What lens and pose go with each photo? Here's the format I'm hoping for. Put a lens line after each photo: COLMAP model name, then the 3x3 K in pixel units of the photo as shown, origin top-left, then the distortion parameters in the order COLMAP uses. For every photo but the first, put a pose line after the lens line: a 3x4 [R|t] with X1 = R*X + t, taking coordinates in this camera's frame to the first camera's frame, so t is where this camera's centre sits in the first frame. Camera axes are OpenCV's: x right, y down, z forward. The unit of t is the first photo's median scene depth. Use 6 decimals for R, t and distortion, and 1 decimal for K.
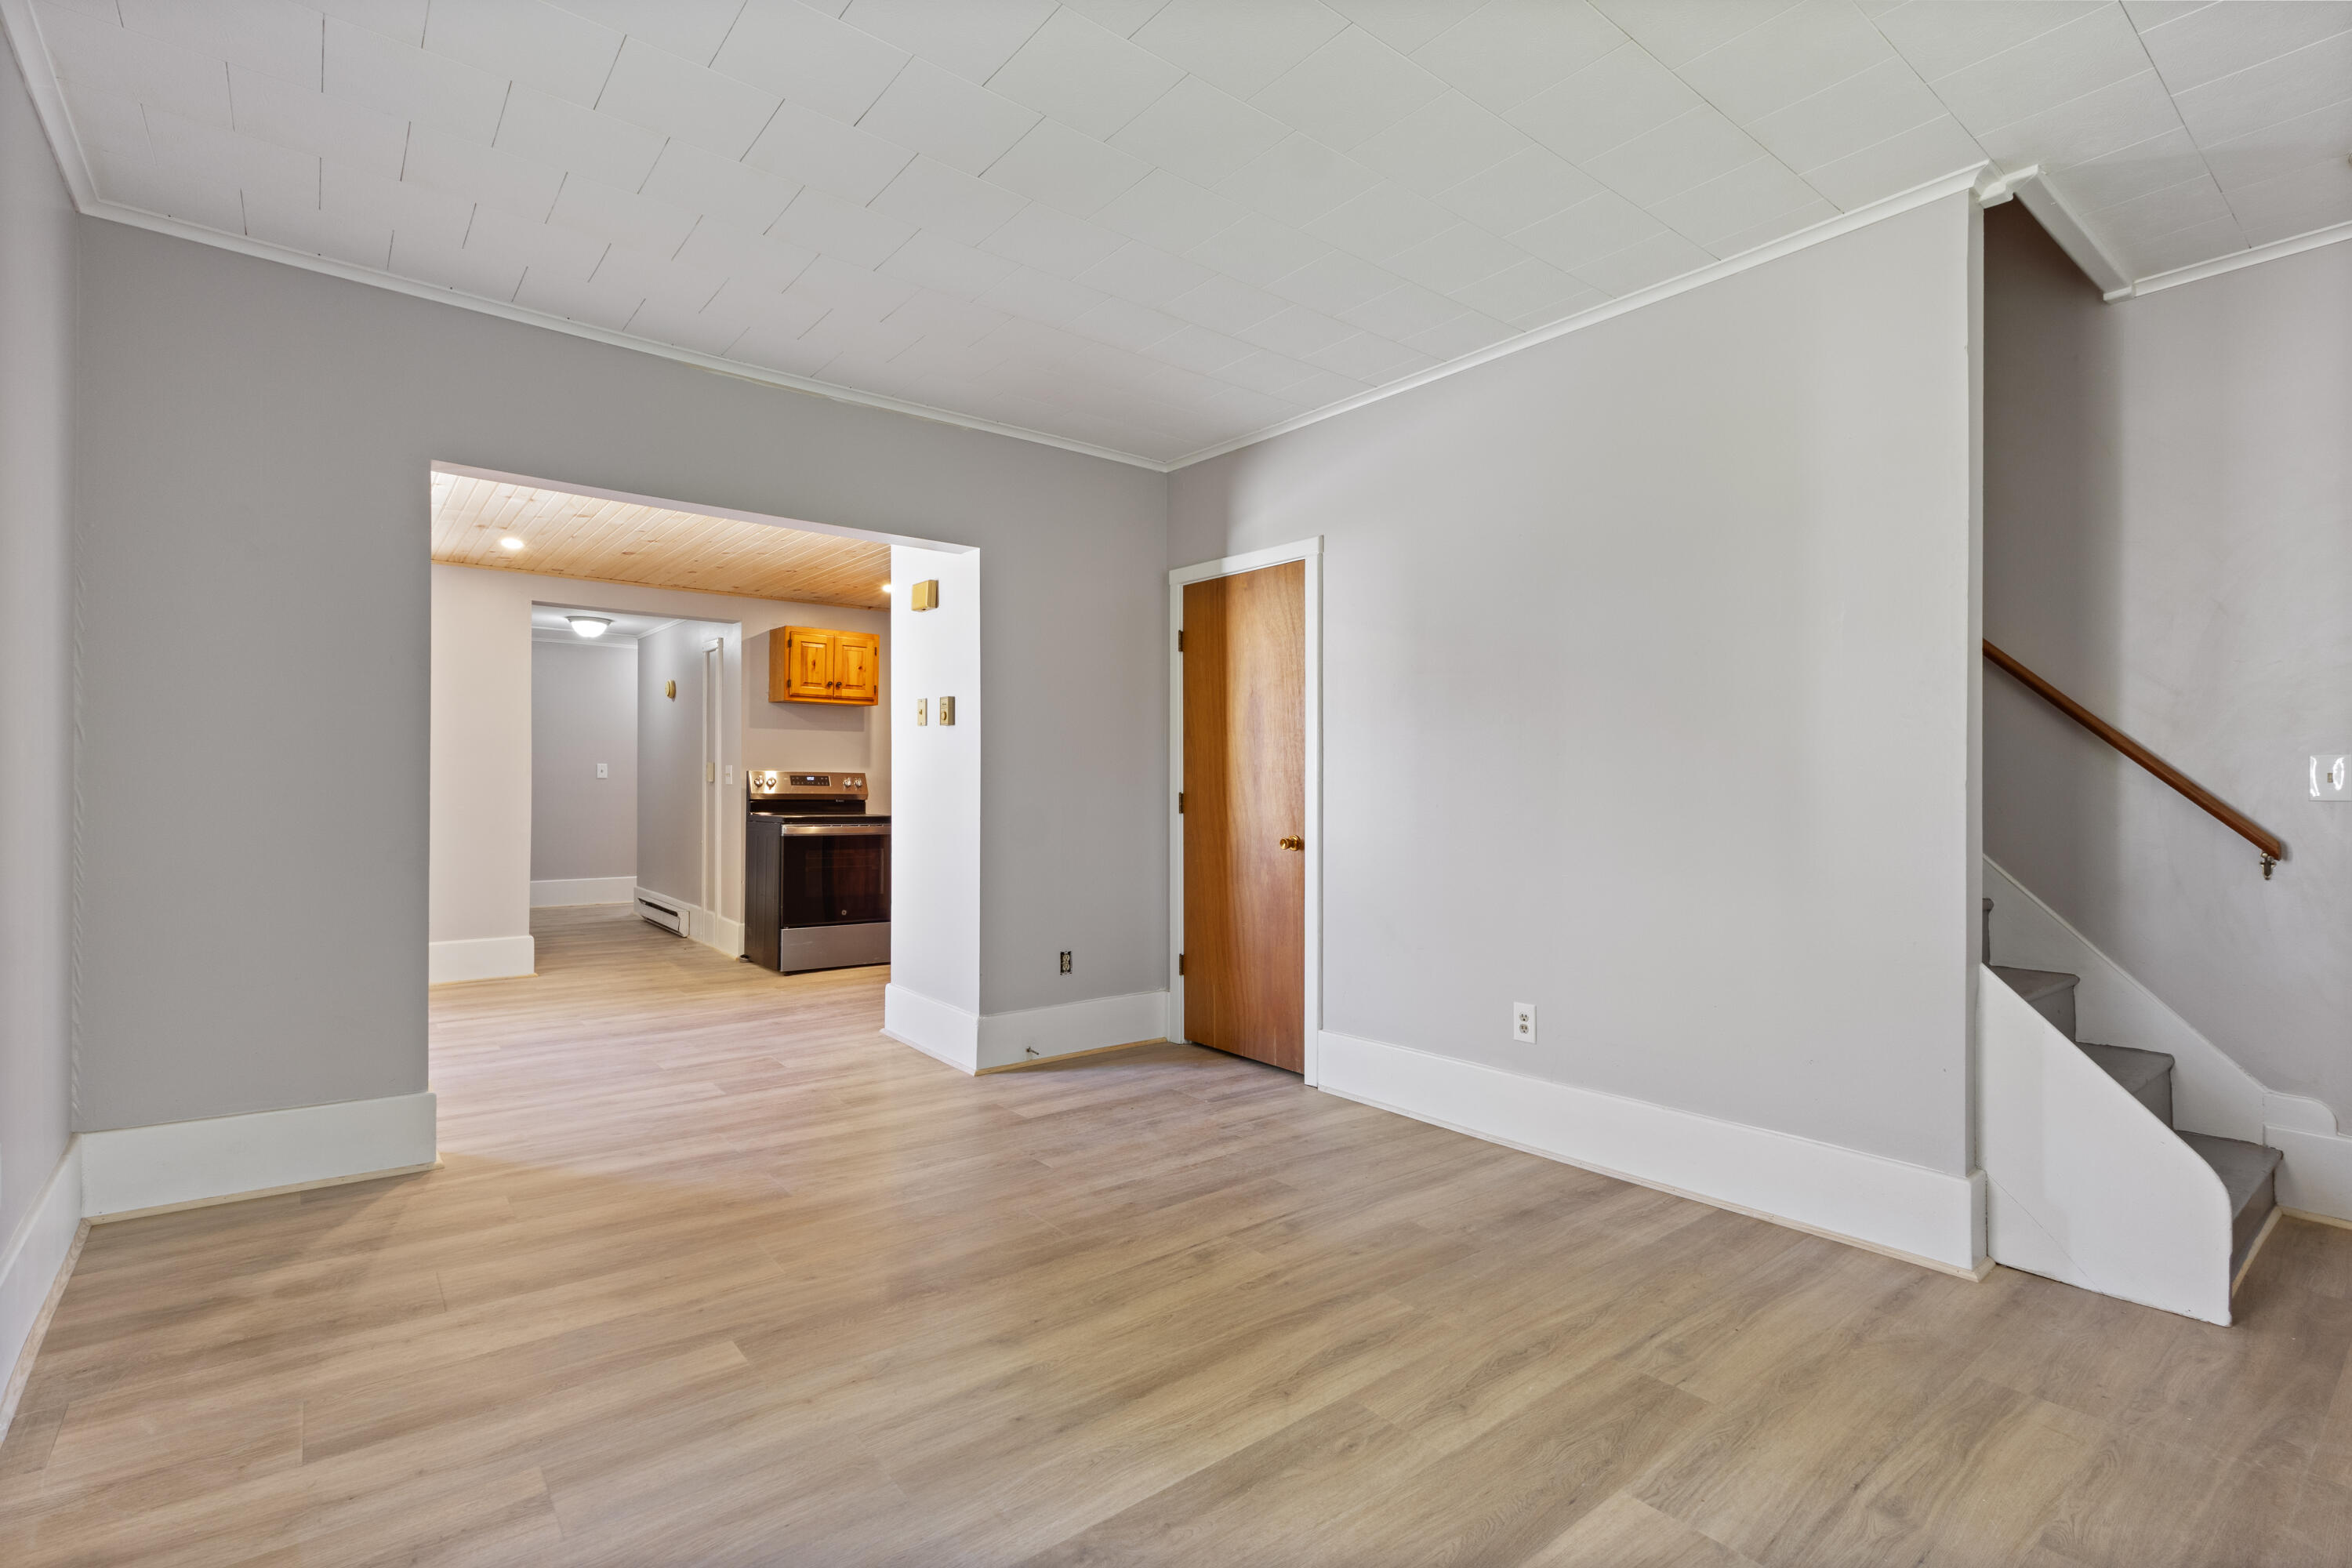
lens RADIAL K [[1079.9, 0, 1167.6], [0, 1079.9, 786.0], [0, 0, 1]] dist [-0.000488, 0.002225]
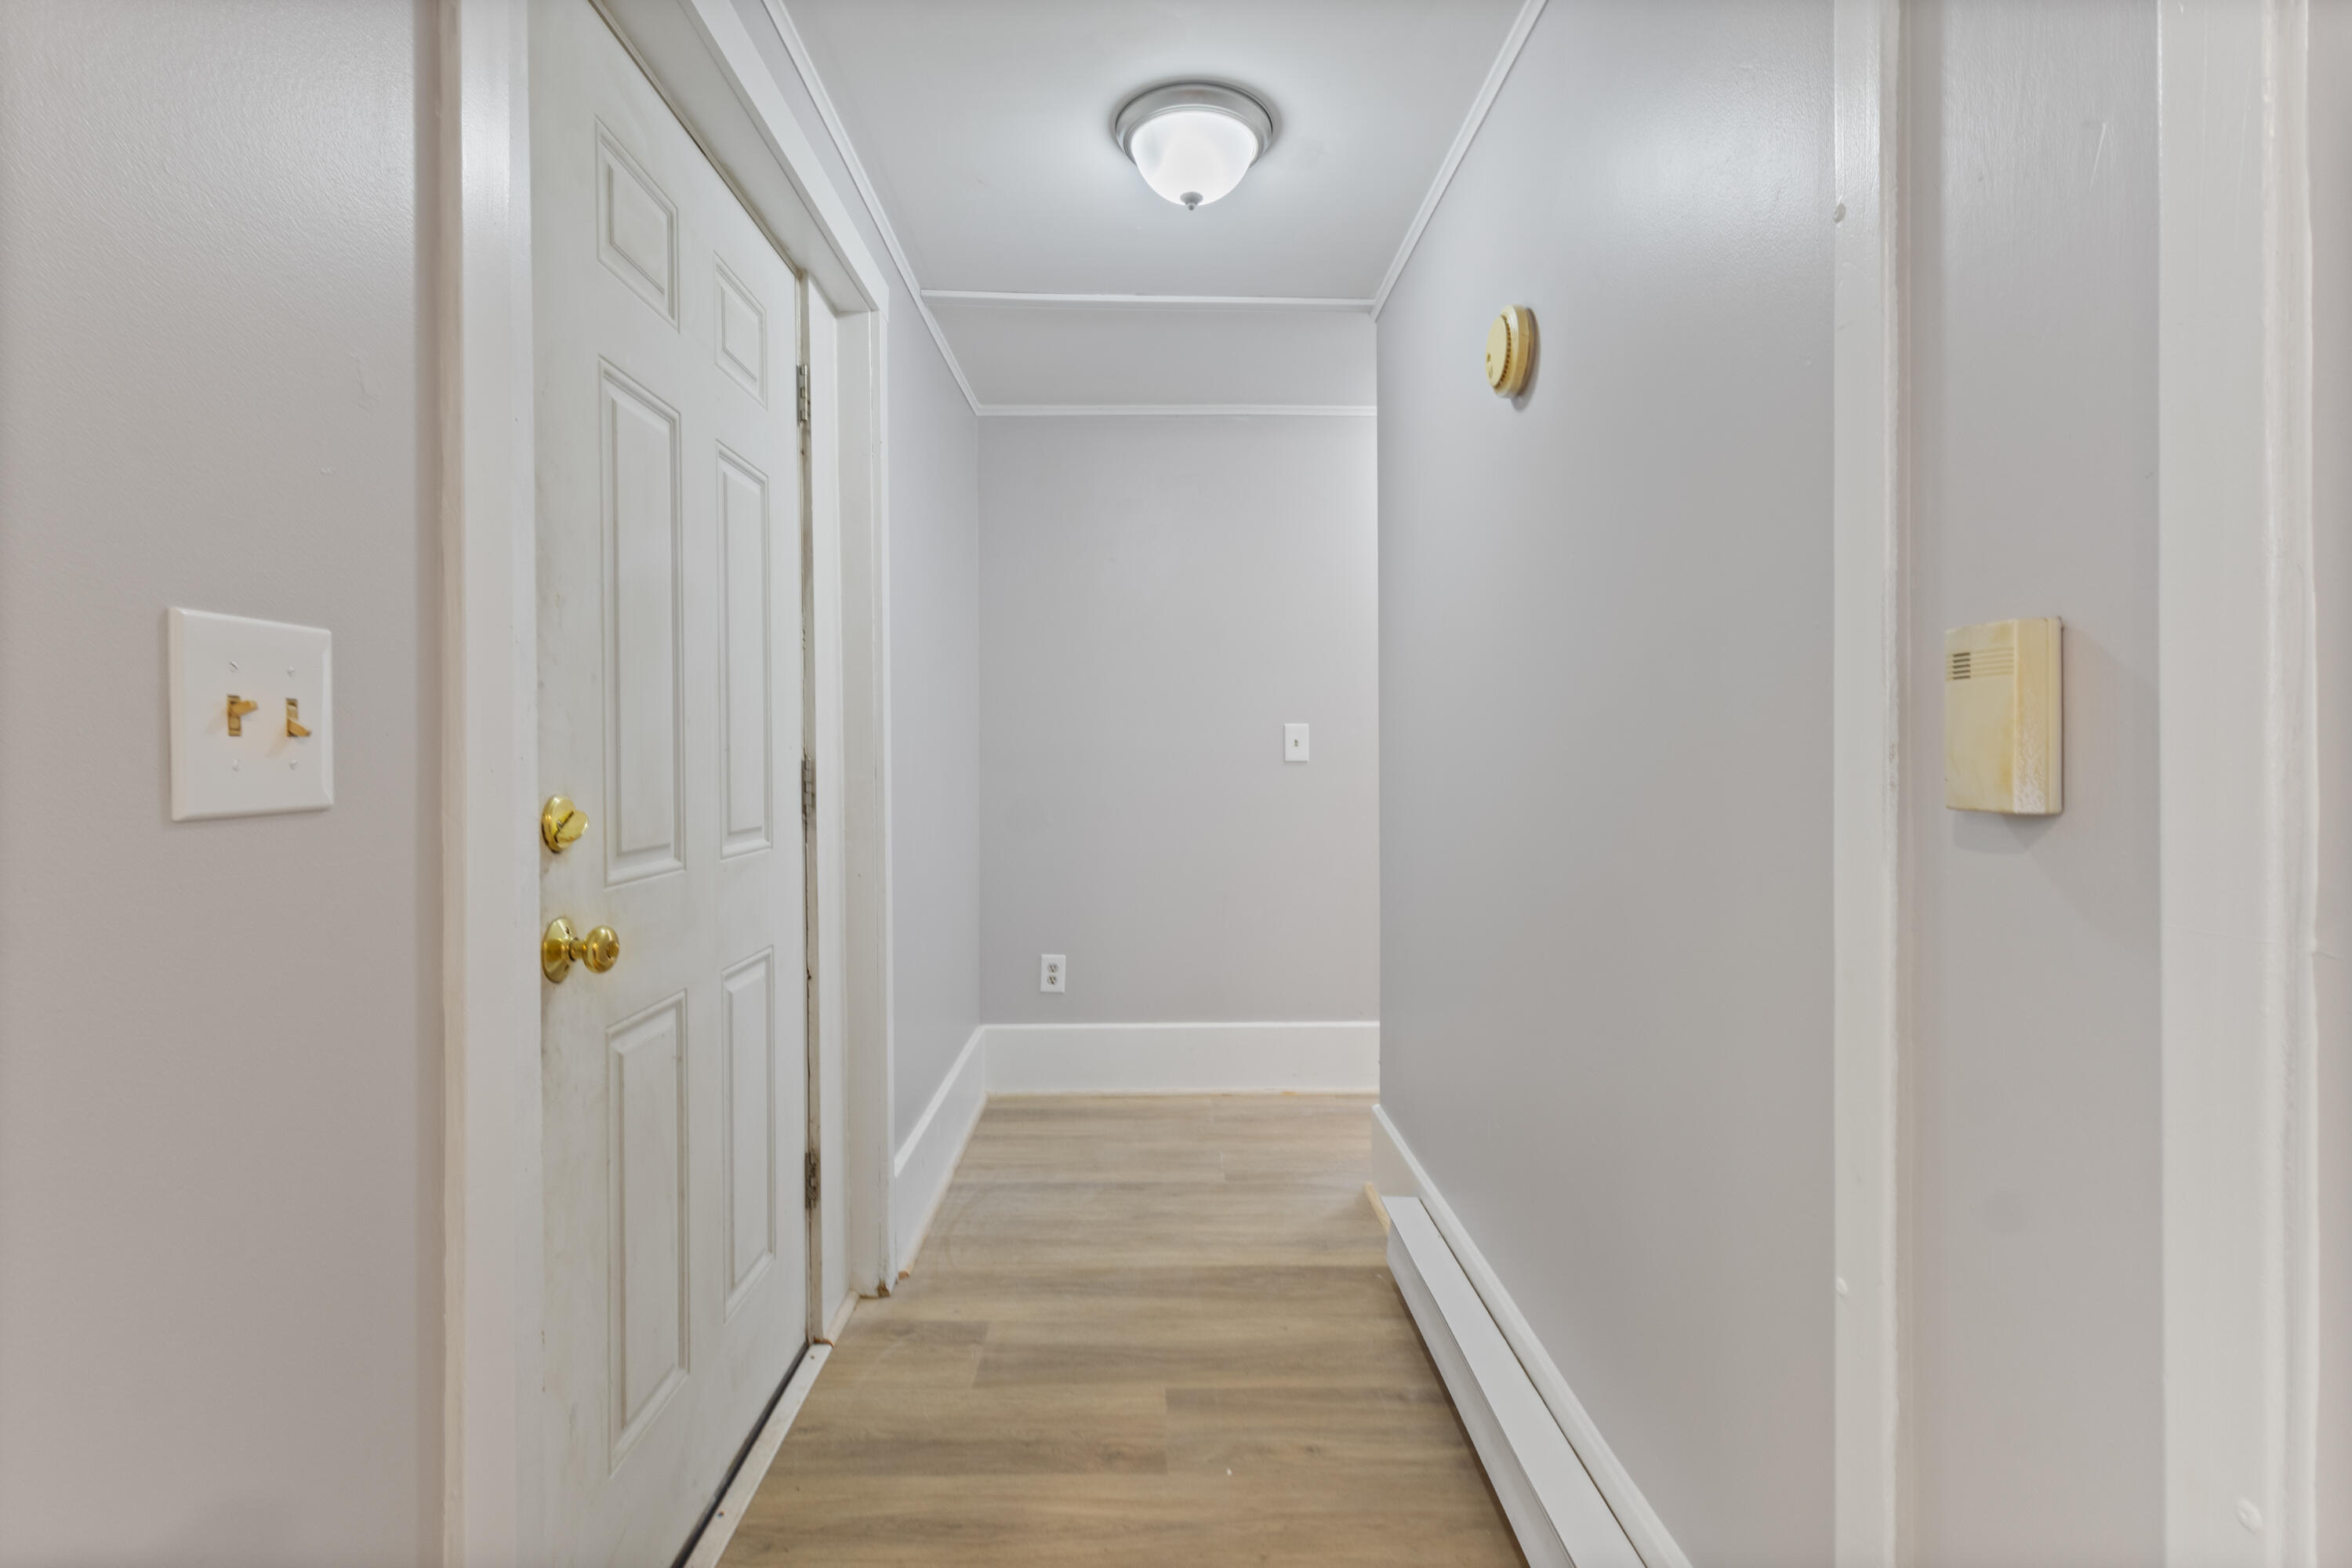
lens RADIAL K [[1079.9, 0, 1194.7], [0, 1079.9, 752.0], [0, 0, 1]] dist [-0.000488, 0.002225]
pose [[0.805081, -0.010654, -0.593070, -0.870952], [0.004729, 0.999922, -0.011543, -0.017981], [0.593147, 0.006489, 0.805068, 1.792650]]
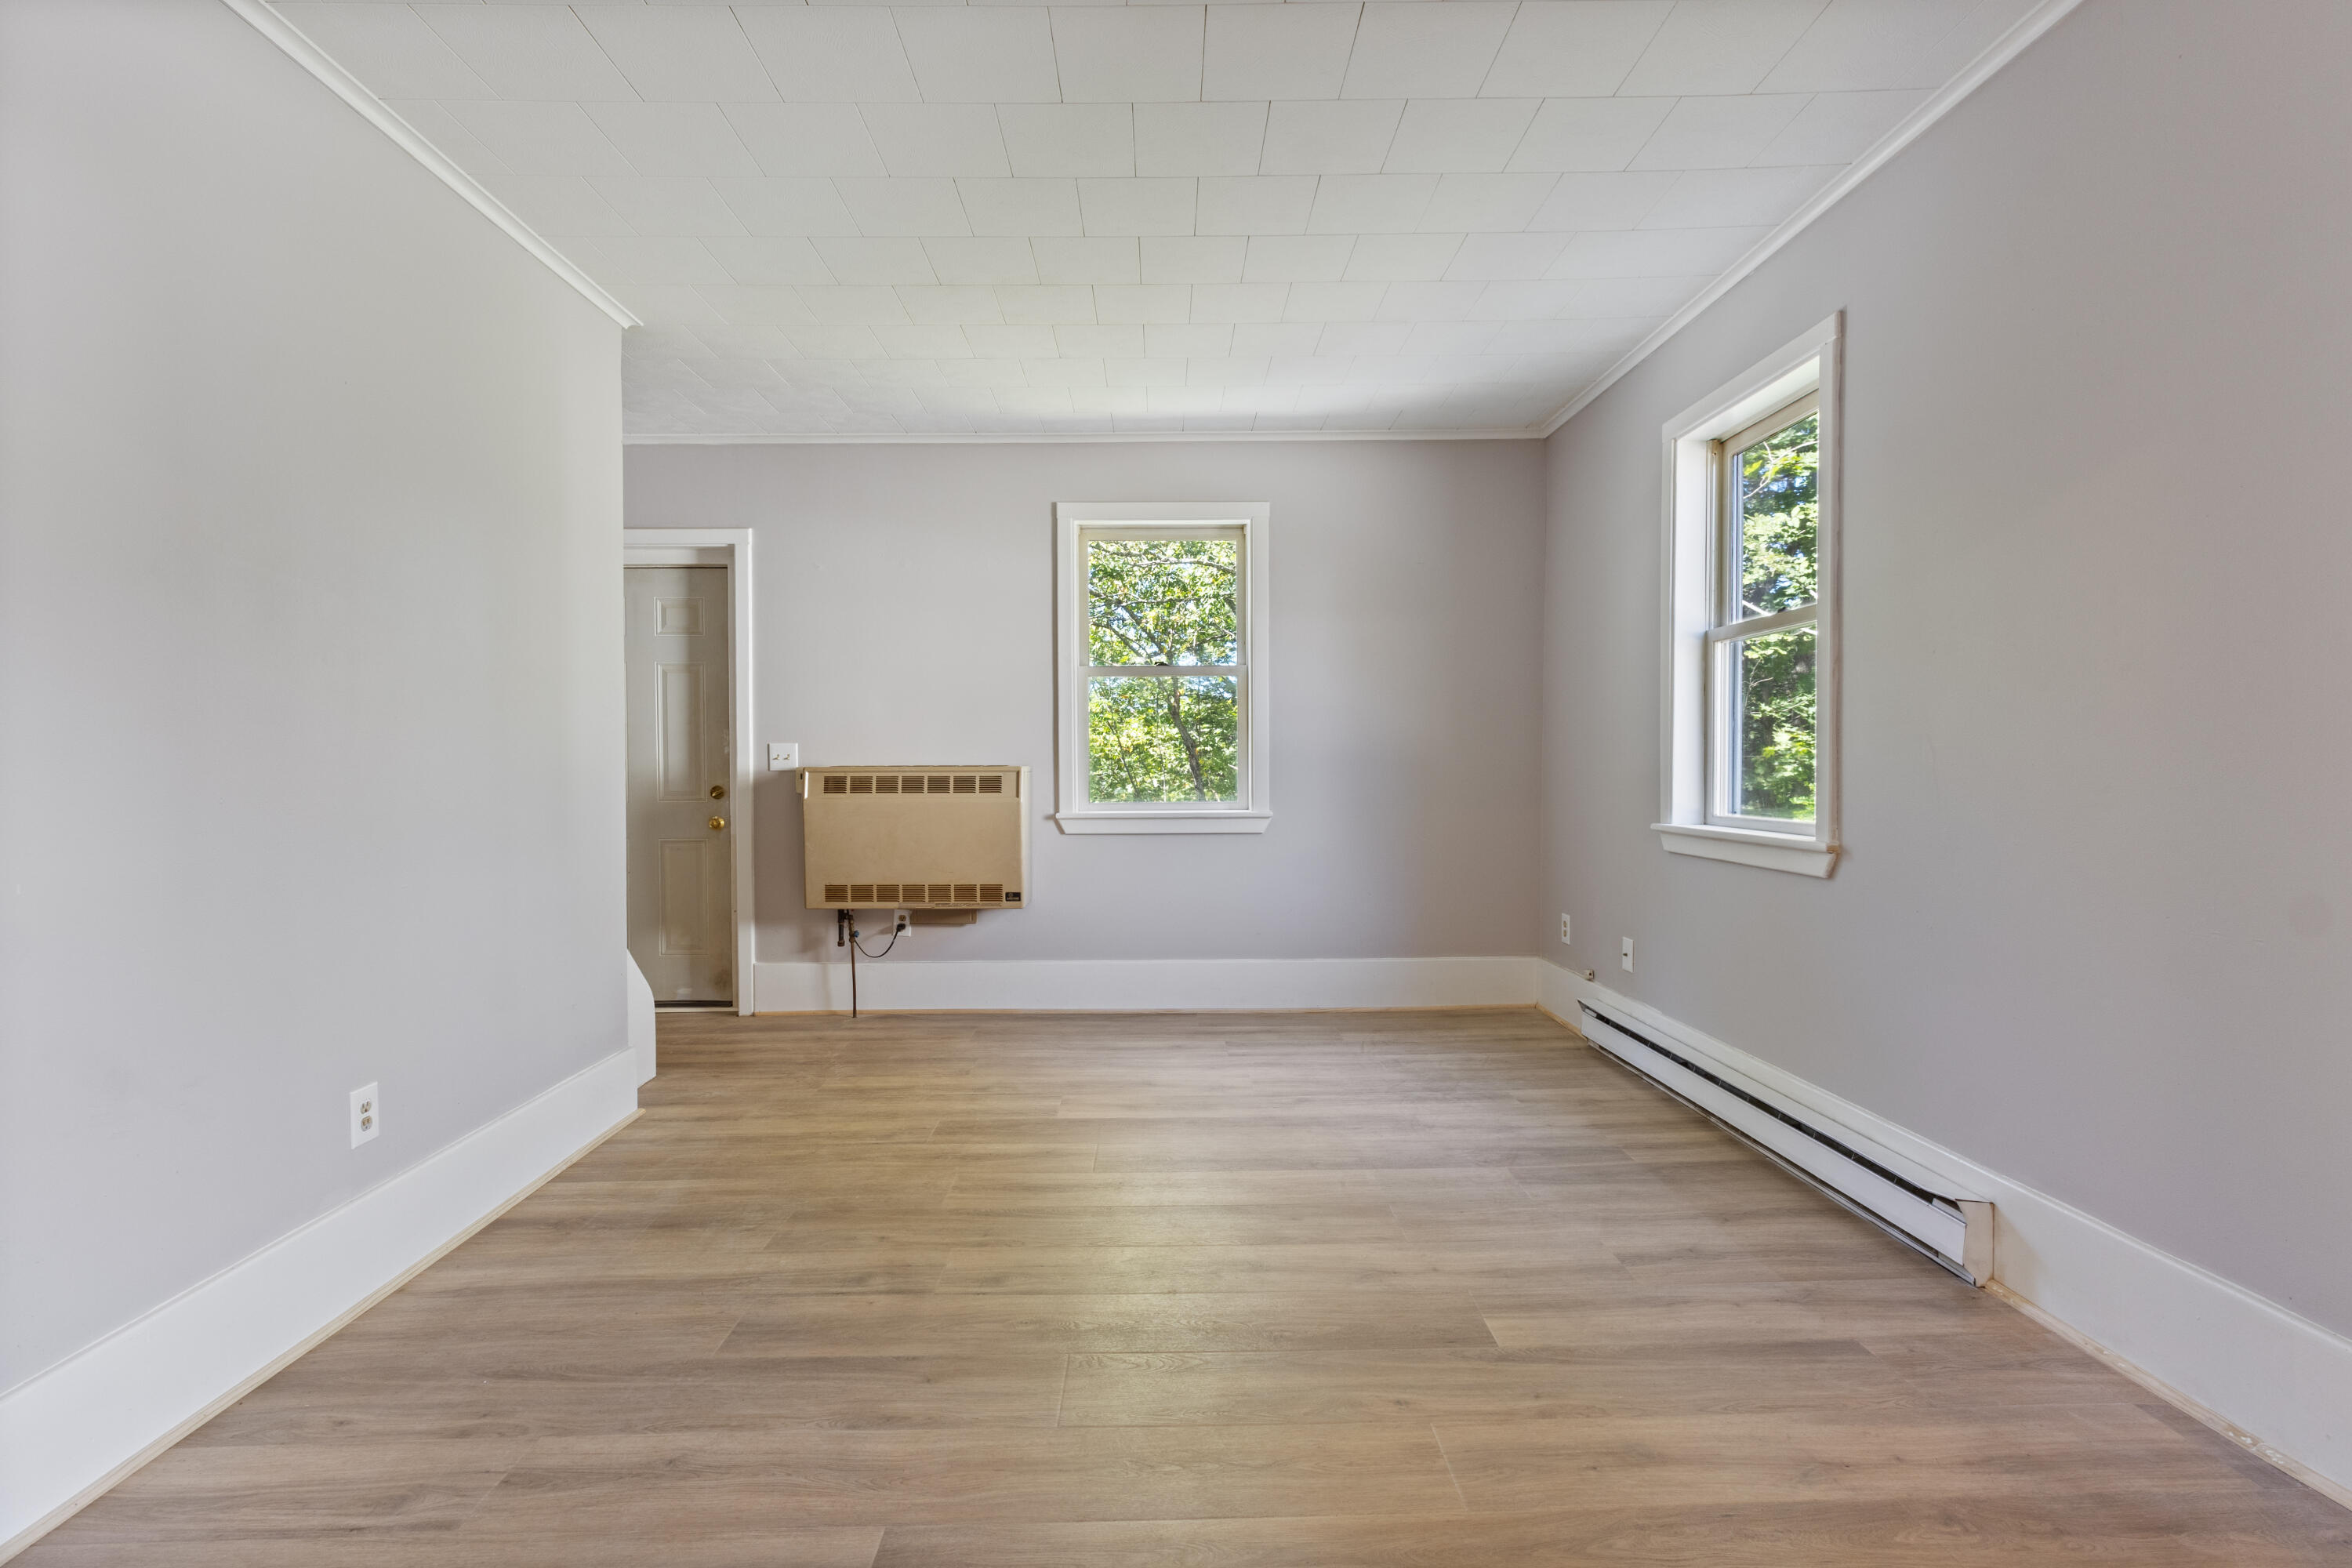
lens RADIAL K [[1079.9, 0, 1177.7], [0, 1079.9, 778.2], [0, 0, 1]] dist [-0.000488, 0.002225]
pose [[-0.791335, -0.006065, 0.611352, -0.480081], [0.005241, 0.999847, 0.016703, 0.000697], [-0.611360, 0.016422, -0.791182, 1.214202]]
